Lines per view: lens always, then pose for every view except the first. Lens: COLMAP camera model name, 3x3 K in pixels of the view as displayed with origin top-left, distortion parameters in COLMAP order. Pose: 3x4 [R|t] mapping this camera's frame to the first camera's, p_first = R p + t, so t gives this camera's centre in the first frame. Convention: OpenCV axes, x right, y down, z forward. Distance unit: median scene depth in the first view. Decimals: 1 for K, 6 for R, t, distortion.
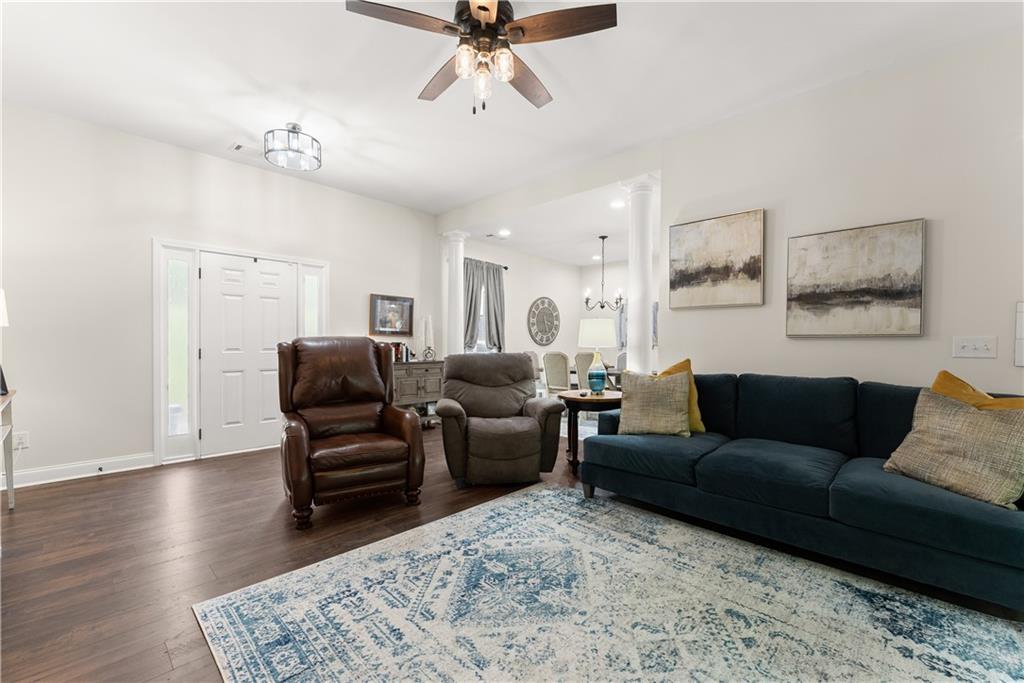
lens RADIAL K [[422.4, 0, 519.4], [0, 422.4, 344.5], [0, 0, 1]] dist [-0.002207, 0.000037]
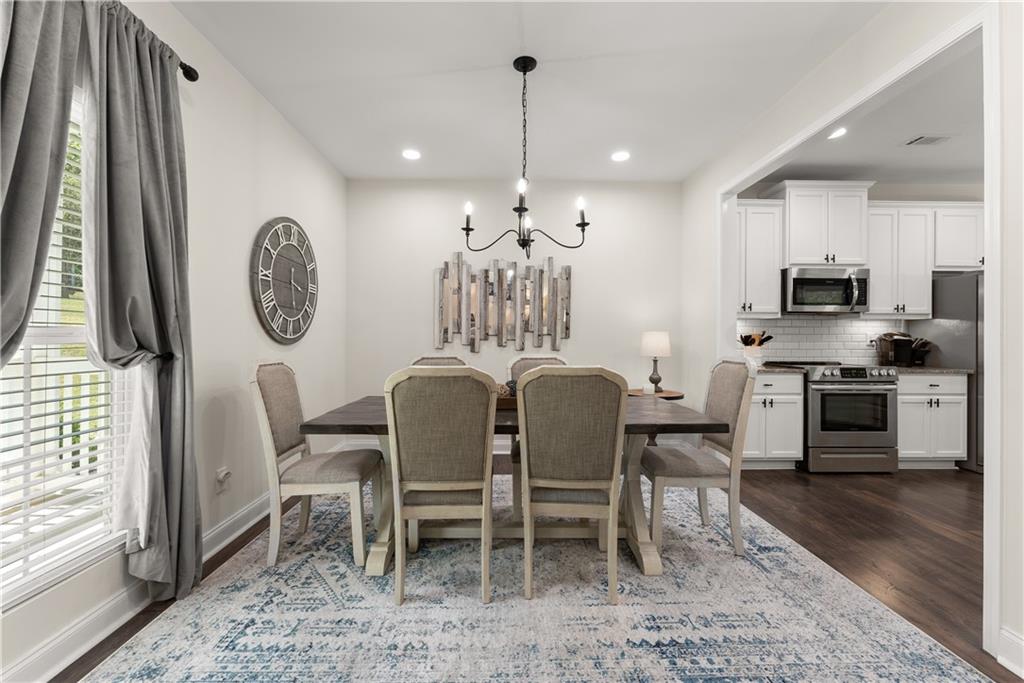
lens RADIAL K [[422.4, 0, 510.2], [0, 422.4, 335.7], [0, 0, 1]] dist [-0.002207, 0.000037]
pose [[0.710655, -0.006512, 0.703510, -0.072939], [0.009599, 0.999954, -0.000440, -0.002432], [-0.703475, 0.007066, 0.710685, 0.600742]]
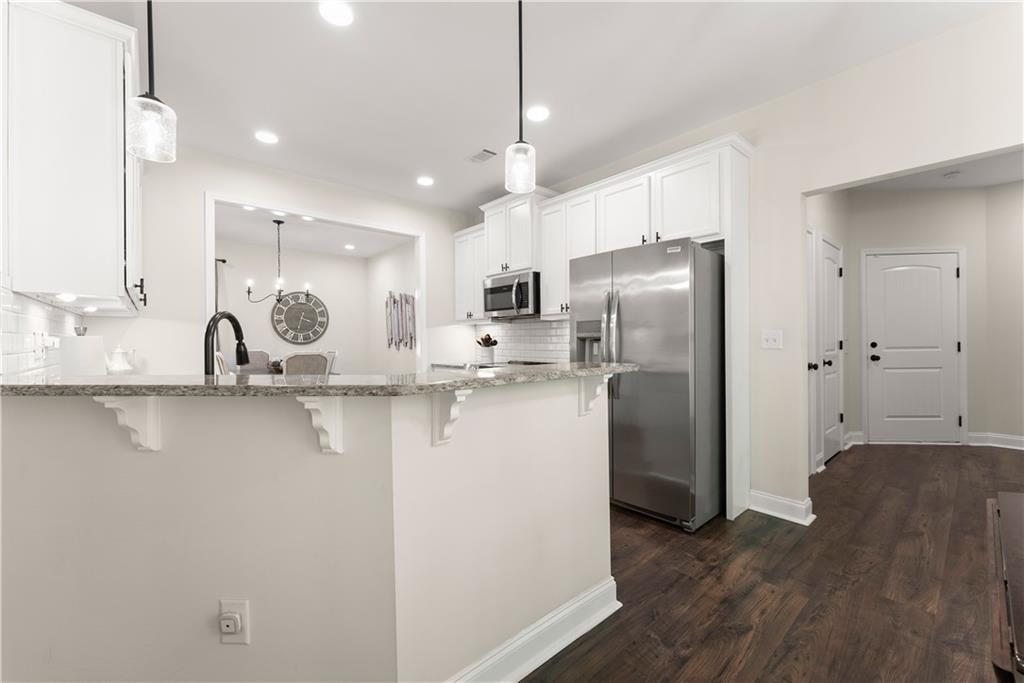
lens RADIAL K [[422.4, 0, 516.9], [0, 422.4, 342.3], [0, 0, 1]] dist [-0.002207, 0.000037]
pose [[0.995700, -0.018327, -0.090808, 0.634099], [0.018260, 0.999832, -0.001571, 0.008669], [0.090822, -0.000094, 0.995867, 0.129861]]
